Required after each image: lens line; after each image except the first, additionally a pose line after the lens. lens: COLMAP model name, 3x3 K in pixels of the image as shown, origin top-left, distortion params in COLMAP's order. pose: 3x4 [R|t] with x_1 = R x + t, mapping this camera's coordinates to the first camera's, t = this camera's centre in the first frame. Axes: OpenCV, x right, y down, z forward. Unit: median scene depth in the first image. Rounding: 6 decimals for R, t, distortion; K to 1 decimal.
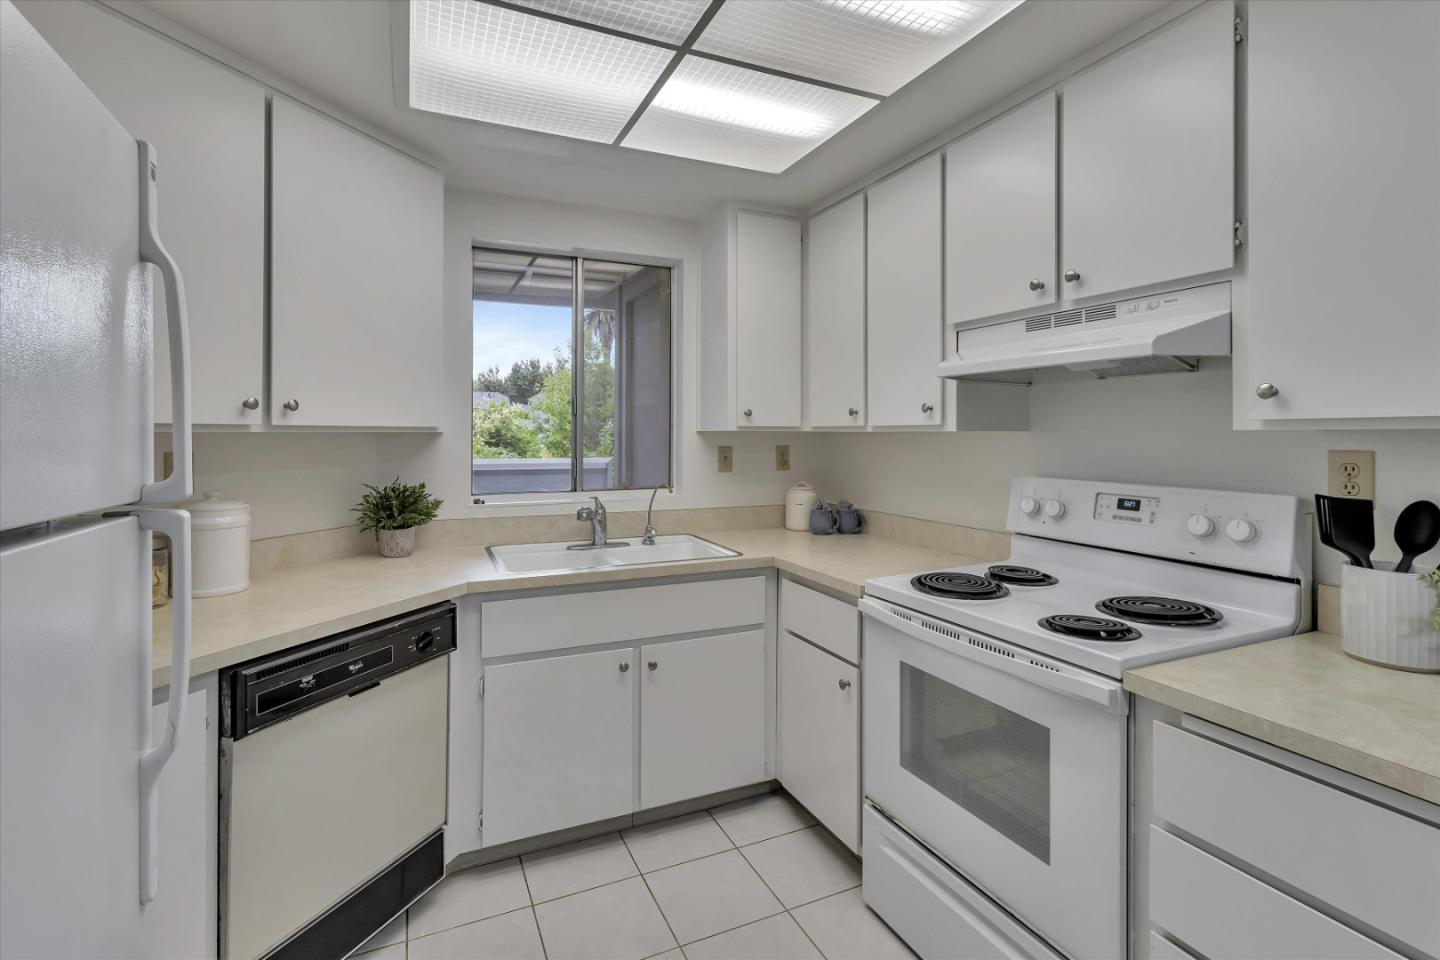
lens RADIAL K [[700.6, 0, 720.0], [0, 700.6, 433.1], [0, 0, 1]] dist [0.002277, 0.000354]
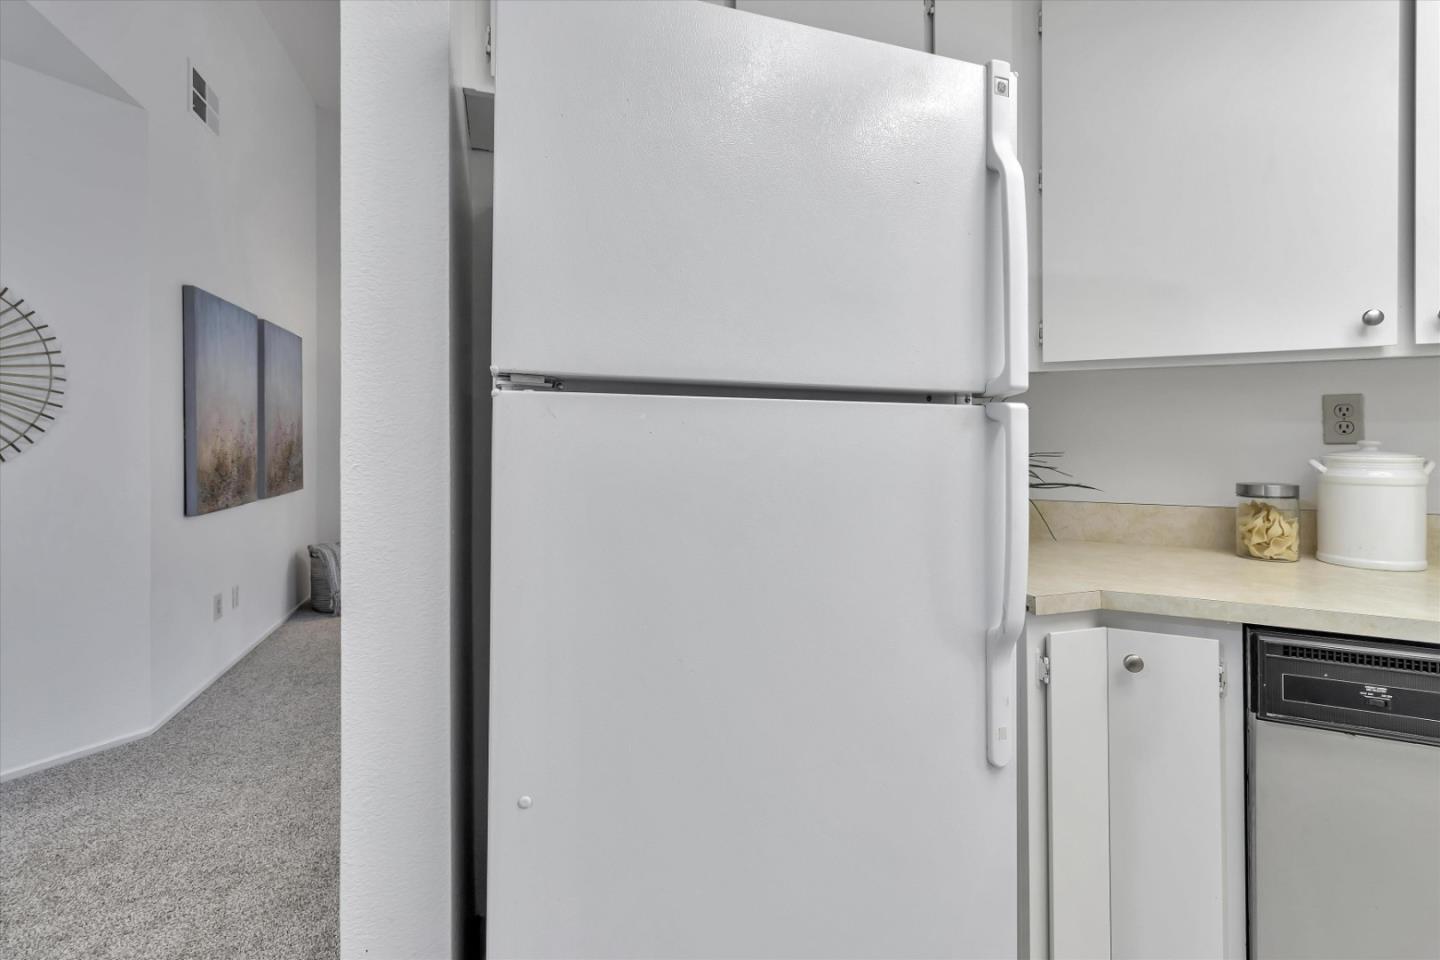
lens RADIAL K [[677.2, 0, 727.4], [0, 677.2, 434.2], [0, 0, 1]] dist [0.003346, 0.000629]
pose [[-0.115658, -0.005698, -0.993273, 0.122951], [-0.001353, 0.999984, -0.005579, 0.074880], [0.993288, 0.000699, -0.115664, 0.324318]]
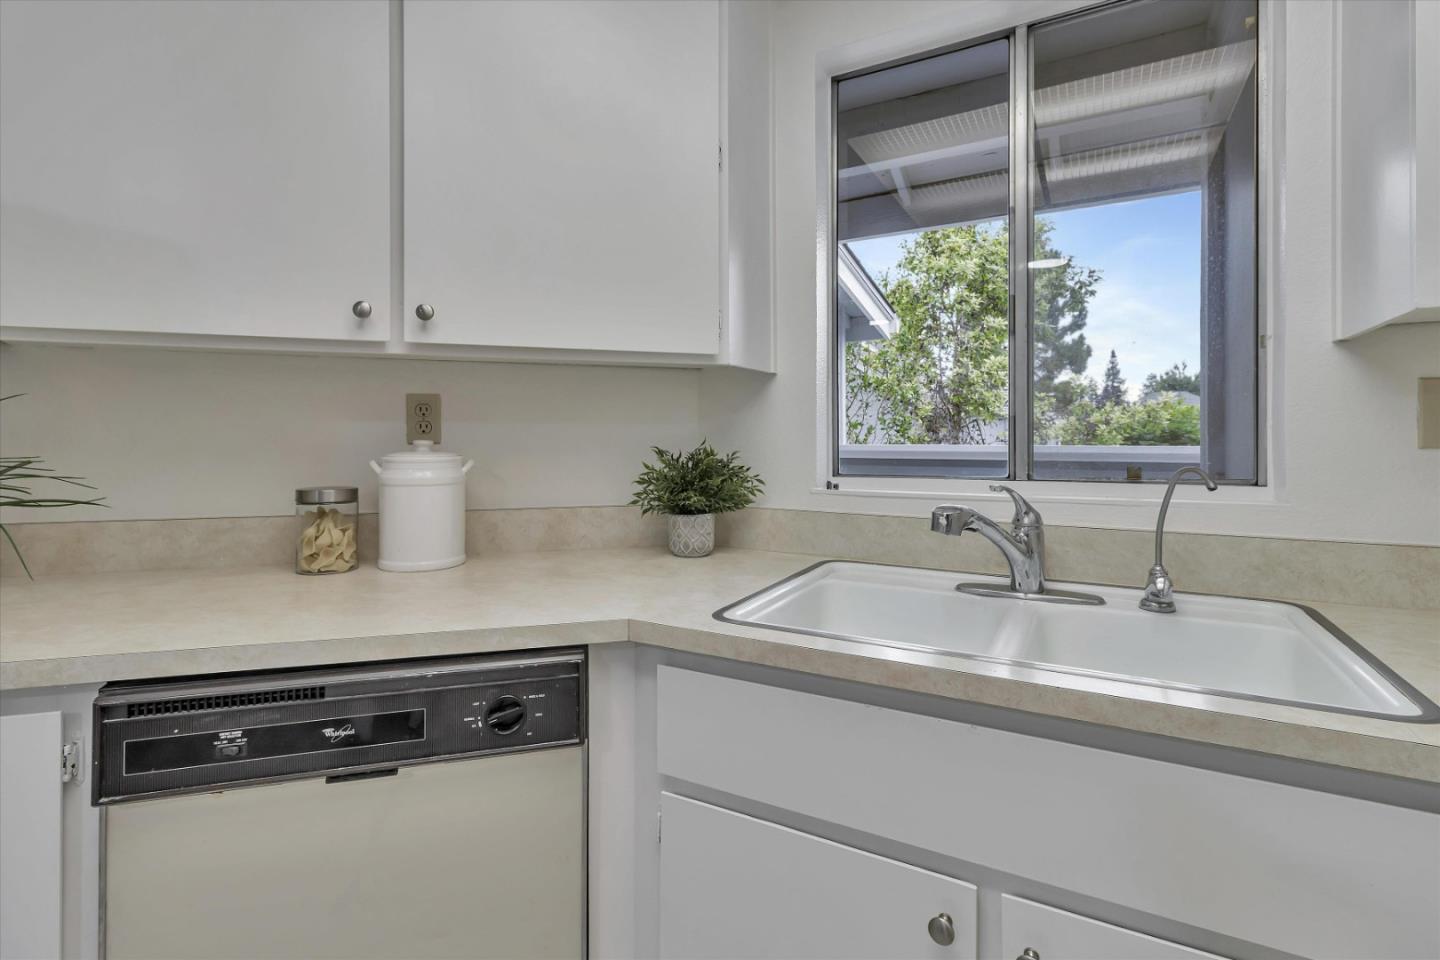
lens RADIAL K [[677.2, 0, 727.4], [0, 677.2, 434.2], [0, 0, 1]] dist [0.003346, 0.000629]
pose [[0.606477, -0.007507, -0.795066, 0.090698], [-0.001543, 0.999942, -0.010618, 0.077322], [0.795100, 0.007666, 0.606430, 0.735482]]
